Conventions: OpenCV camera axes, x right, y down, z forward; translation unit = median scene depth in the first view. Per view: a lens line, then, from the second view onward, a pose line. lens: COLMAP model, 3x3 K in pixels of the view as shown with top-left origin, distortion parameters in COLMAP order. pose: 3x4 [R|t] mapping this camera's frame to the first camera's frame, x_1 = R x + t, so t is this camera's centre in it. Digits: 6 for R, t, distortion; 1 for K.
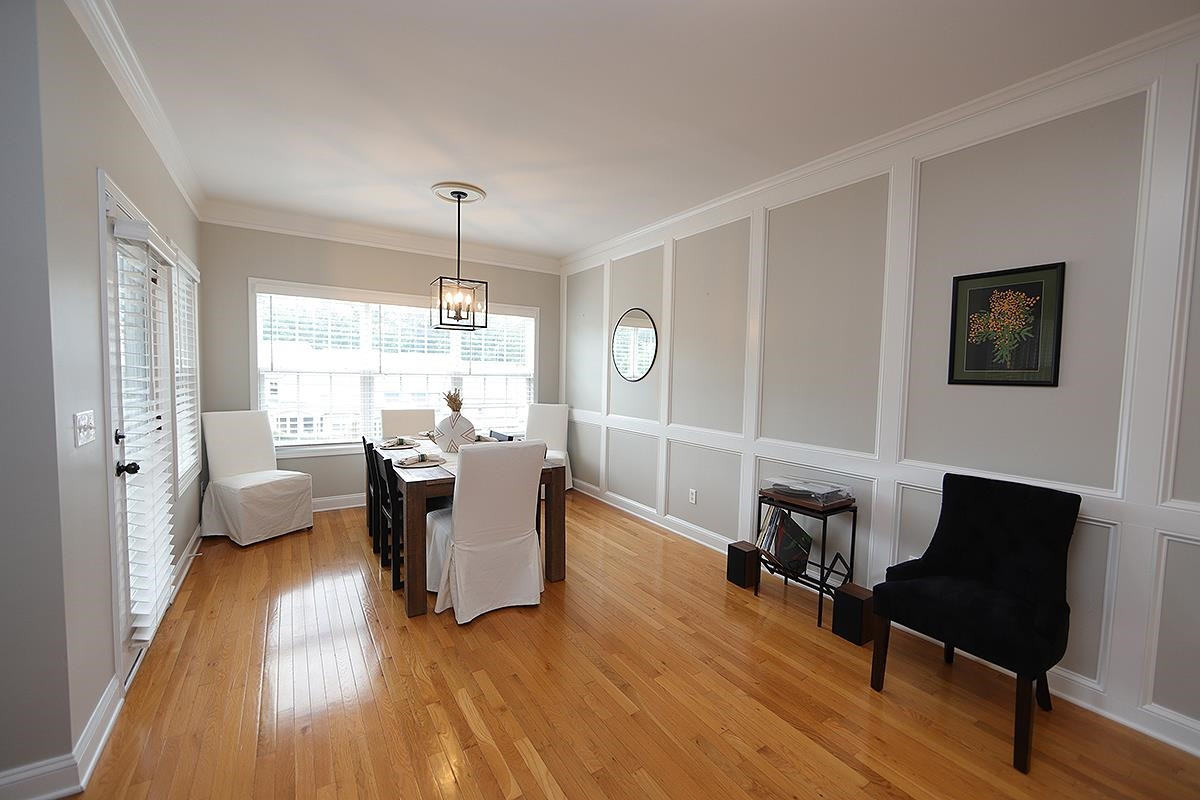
lens RADIAL K [[480.9, 0, 598.2], [0, 480.9, 401.8], [0, 0, 1]] dist [-0.004282, 0.000579]
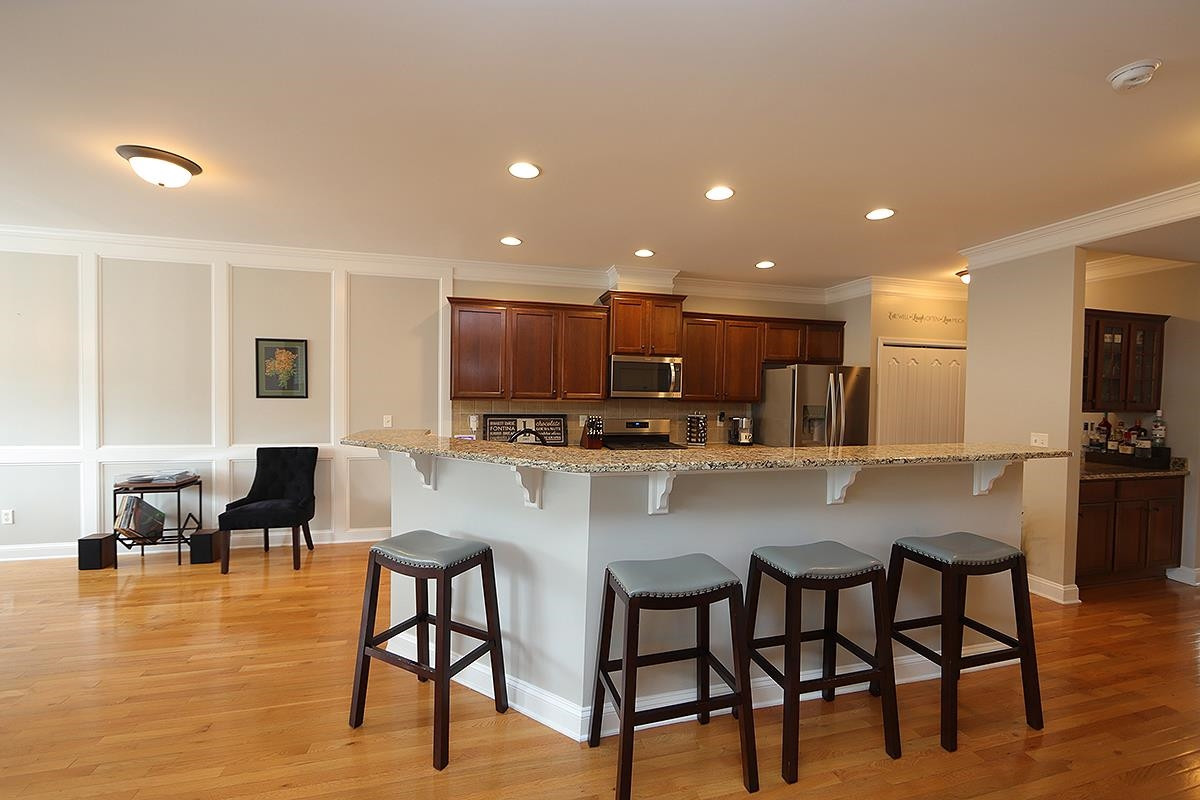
lens RADIAL K [[480.9, 0, 607.6], [0, 480.9, 402.9], [0, 0, 1]] dist [-0.004282, 0.000579]
pose [[0.332188, -0.041240, 0.942311, -0.463206], [0.049528, 0.998428, 0.026236, -0.001577], [-0.941912, 0.037955, 0.333708, -0.739695]]
